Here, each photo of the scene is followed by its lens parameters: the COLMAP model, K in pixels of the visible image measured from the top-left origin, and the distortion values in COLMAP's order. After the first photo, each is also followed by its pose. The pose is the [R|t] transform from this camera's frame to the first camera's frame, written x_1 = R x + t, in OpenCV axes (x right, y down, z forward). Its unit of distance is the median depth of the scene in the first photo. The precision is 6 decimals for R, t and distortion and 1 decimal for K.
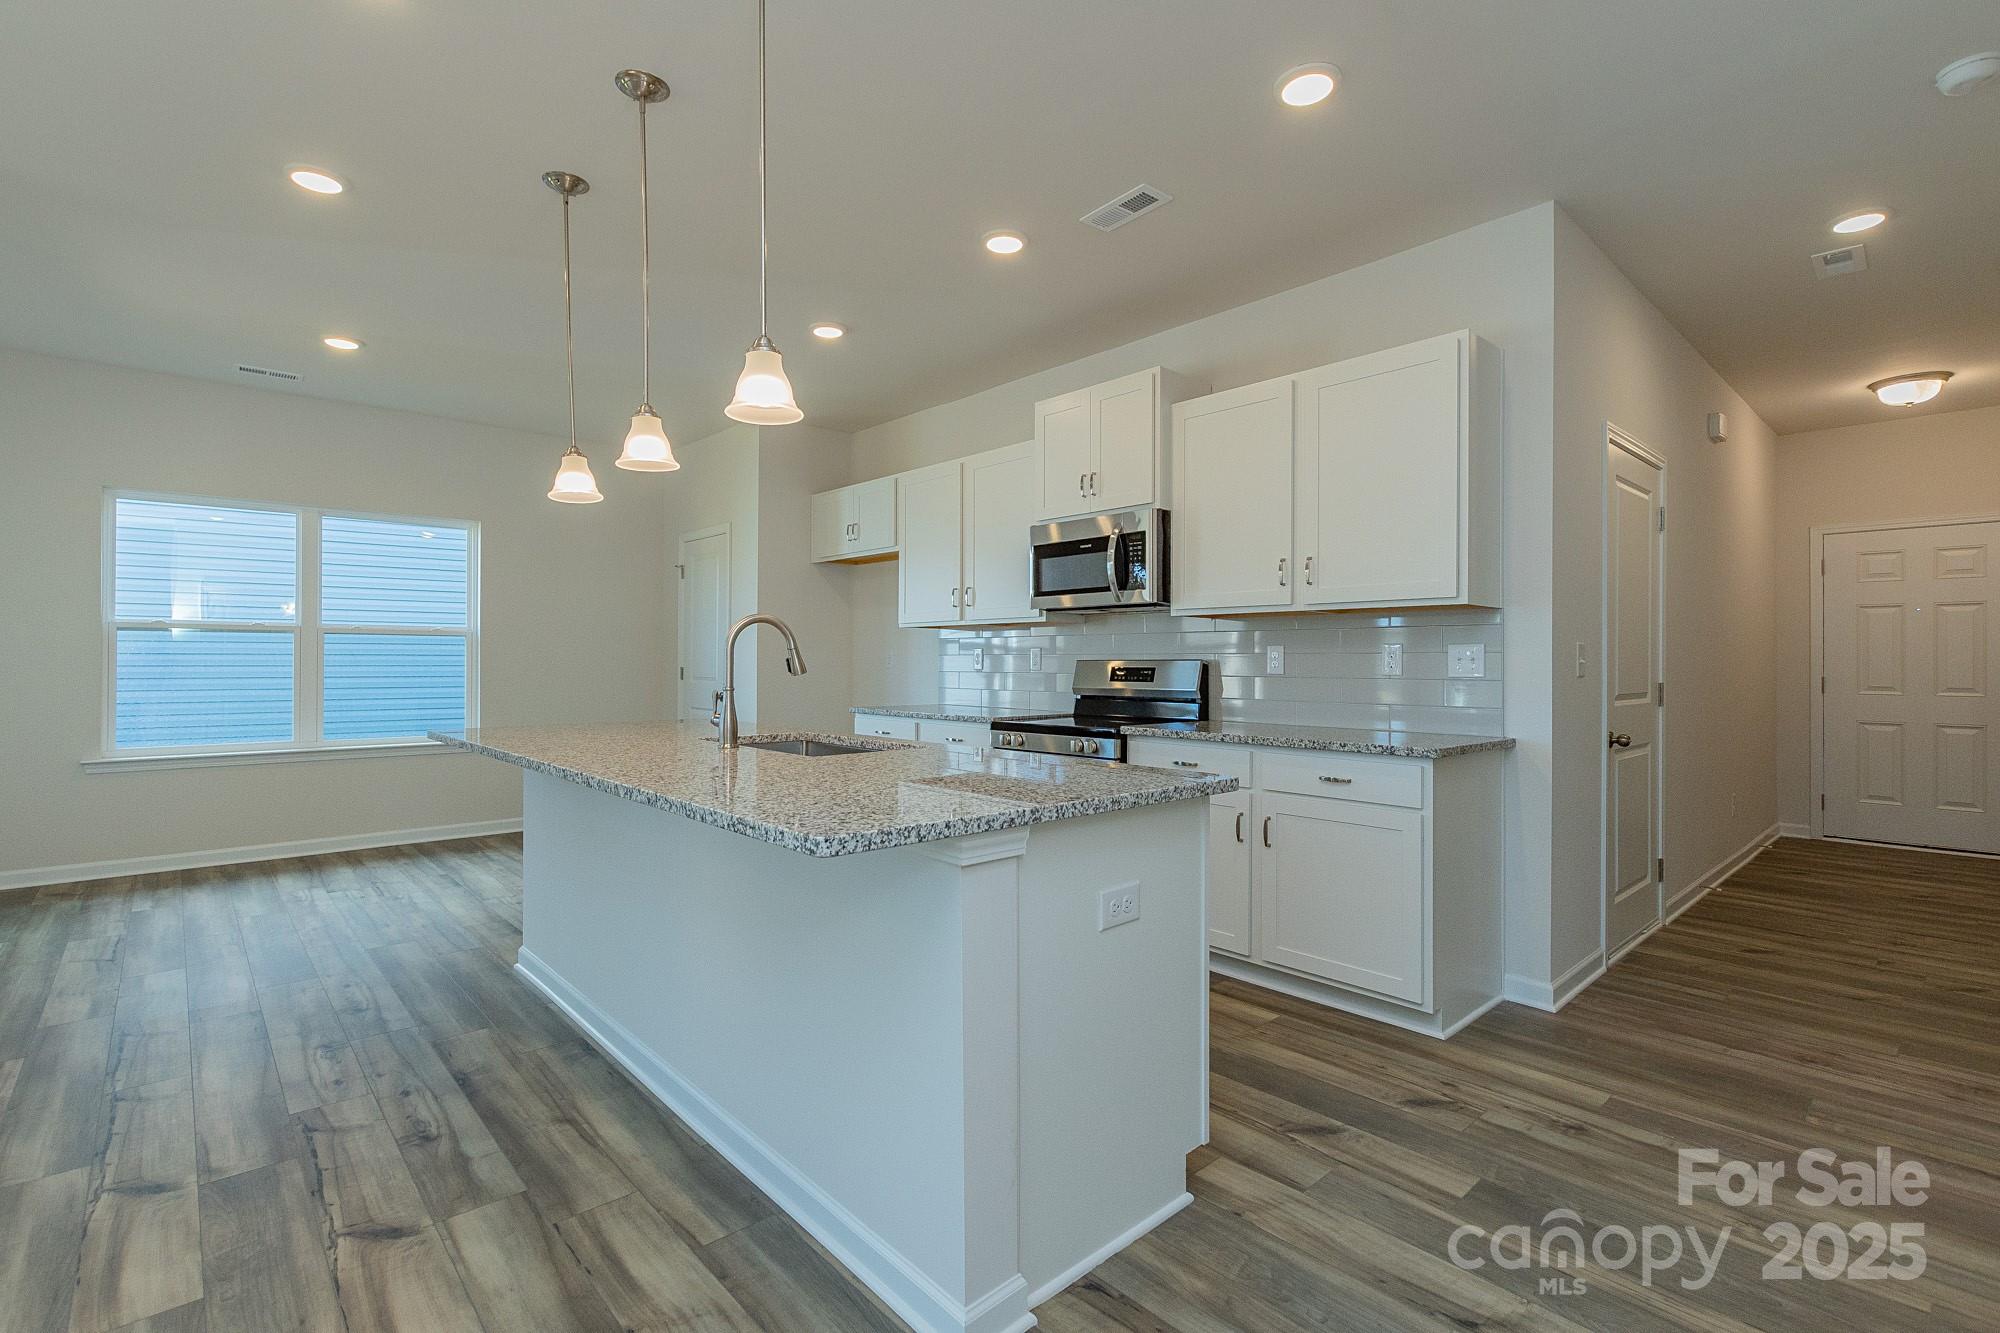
lens RADIAL K [[890.1, 0, 1018.0], [0, 890.1, 666.7], [0, 0, 1]] dist [-0.003871, -0.000252]
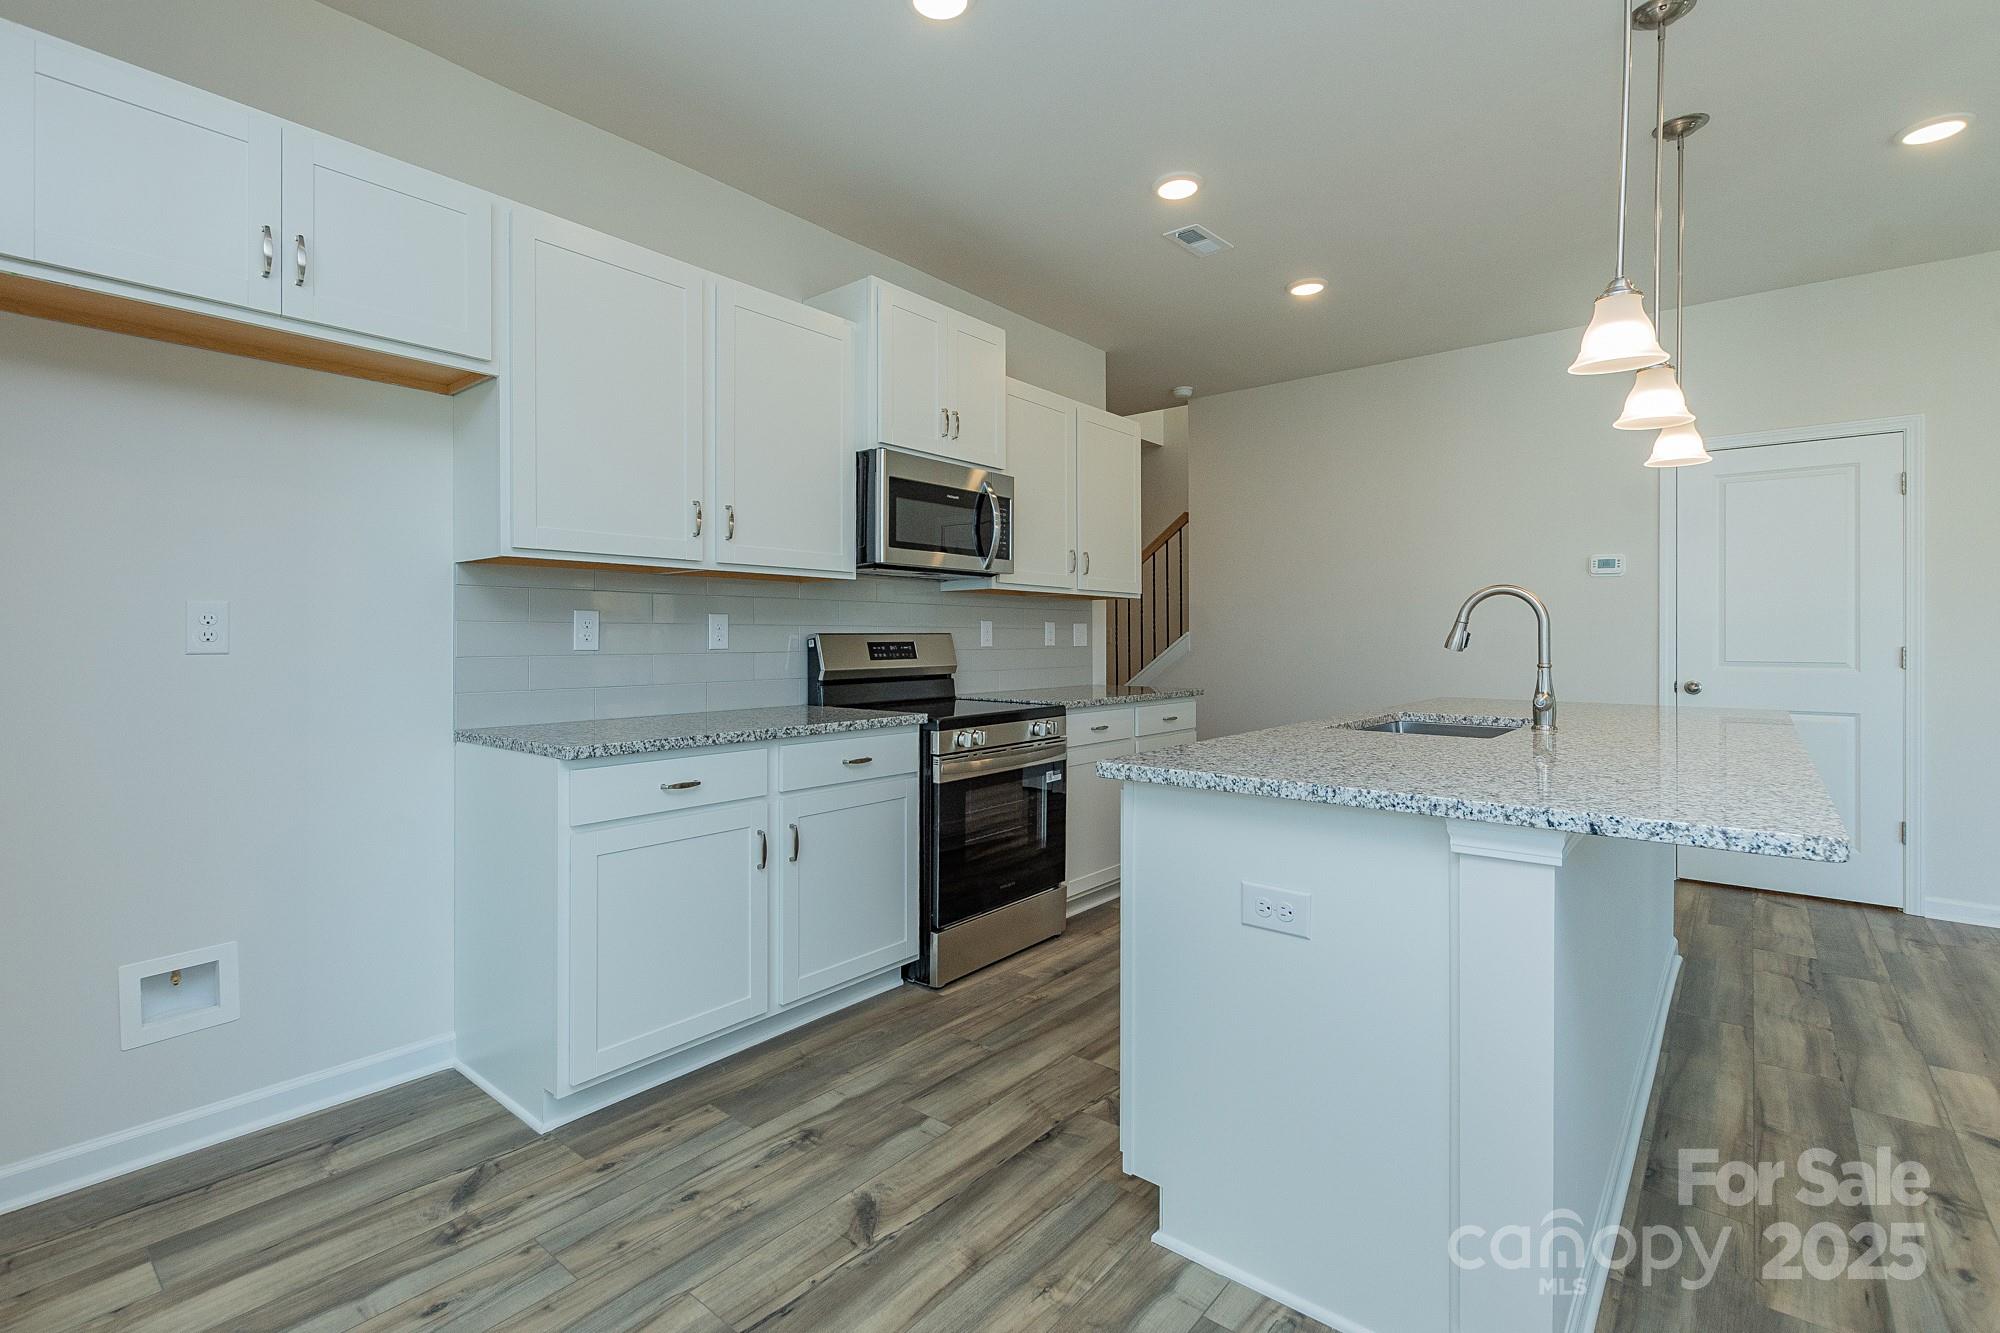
lens RADIAL K [[918.2, 0, 941.1], [0, 918.2, 642.3], [0, 0, 1]] dist [0.017426, -0.007555]
pose [[-0.092140, -0.004743, 0.995735, -0.917665], [0.005232, 0.999973, 0.005248, -0.004259], [-0.995732, 0.005693, -0.092113, 1.281281]]
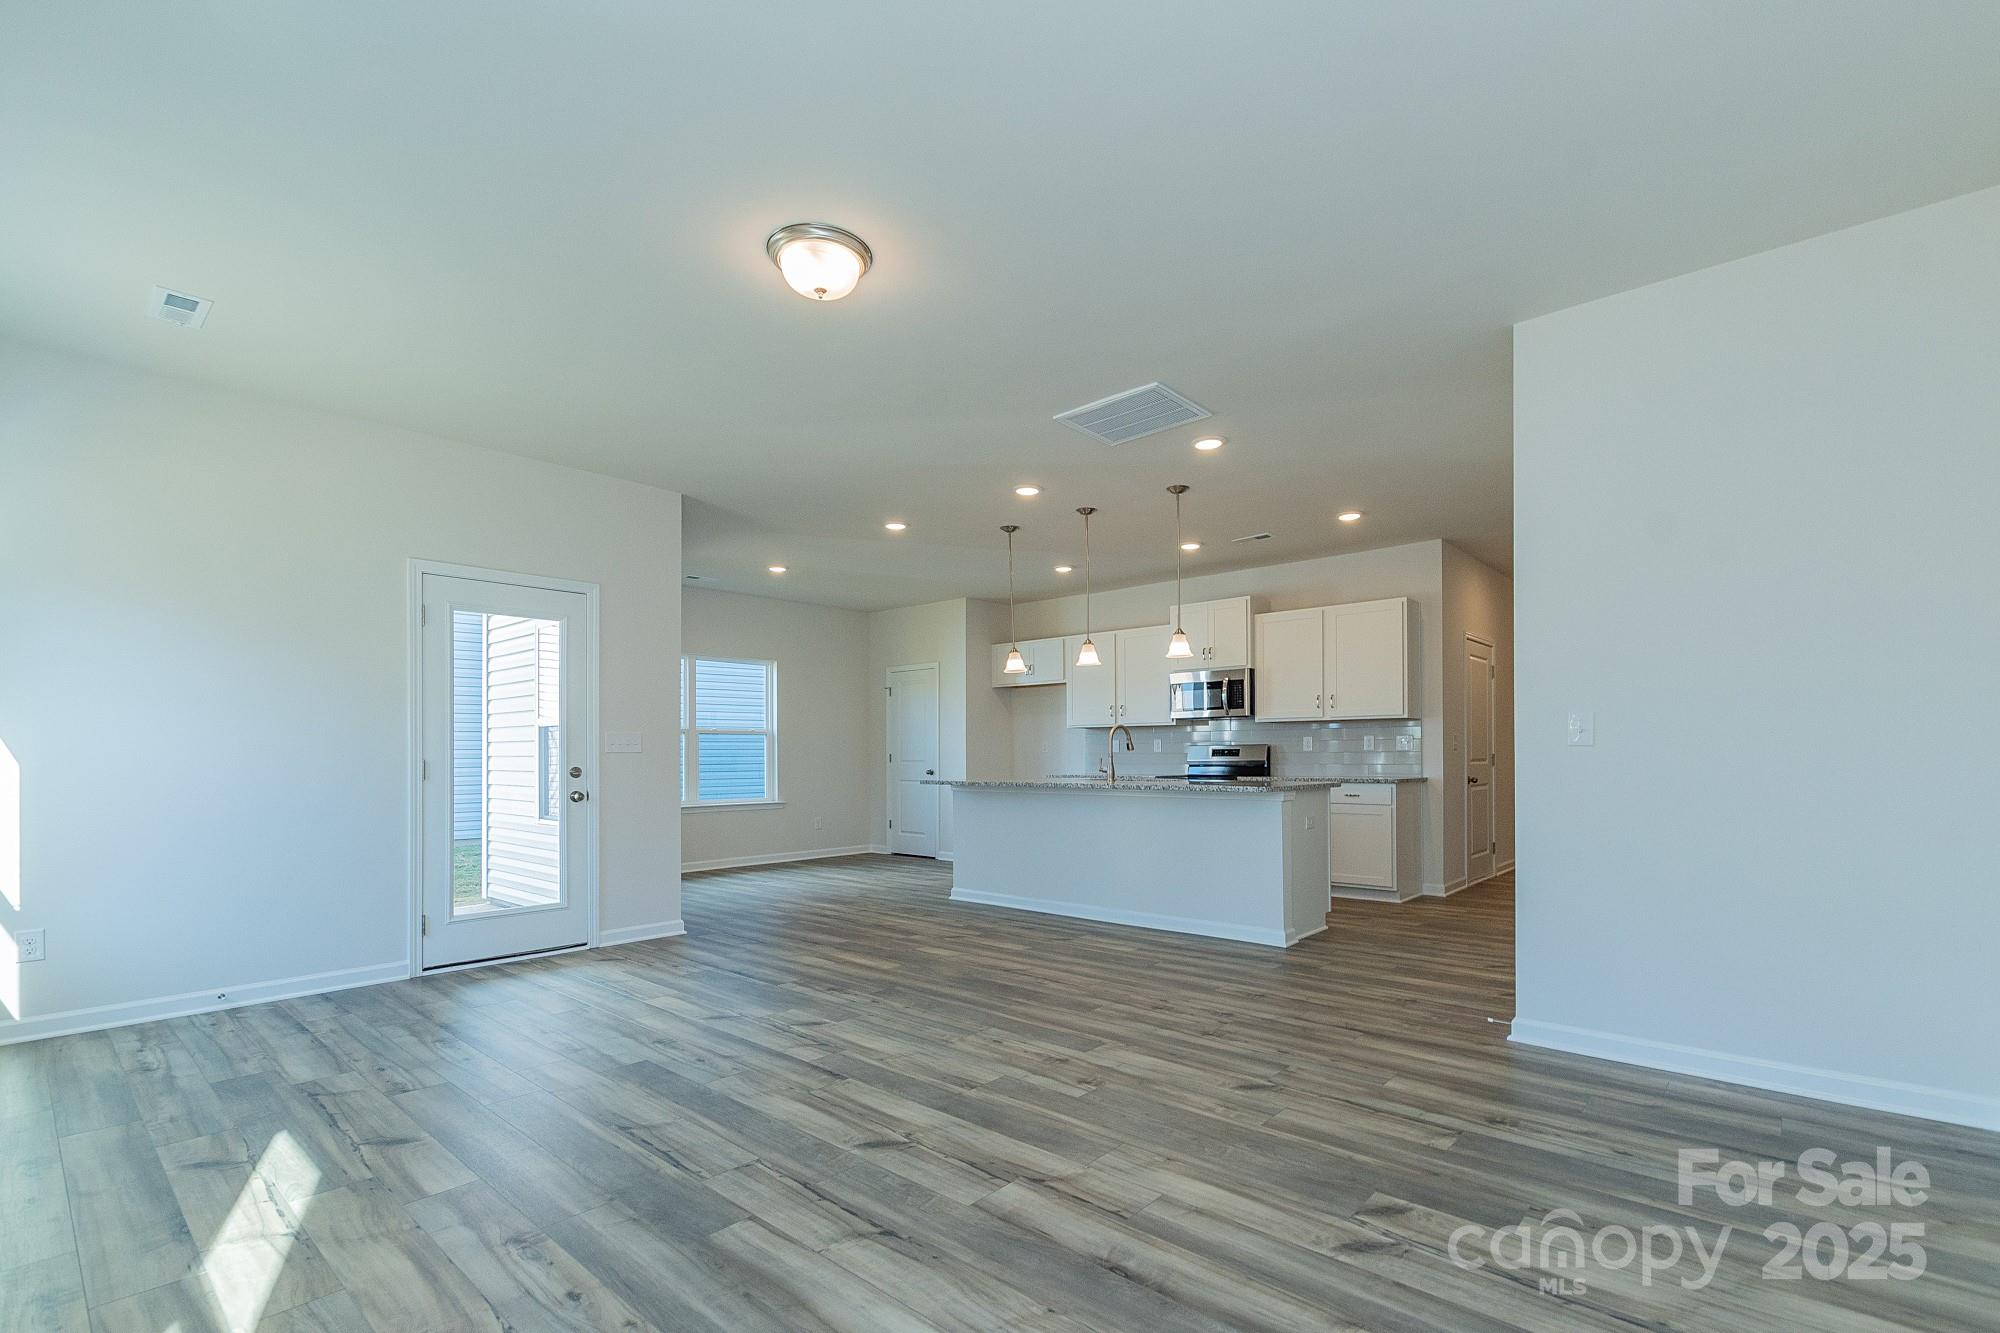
lens RADIAL K [[860.4, 0, 1003.7], [0, 860.4, 759.8], [0, 0, 1]] dist [0.001642, 0.000065]
pose [[0.996325, -0.006044, 0.085438, -0.601891], [0.006498, 0.999966, -0.005045, 0.035649], [-0.085404, 0.005582, 0.996331, -0.934690]]
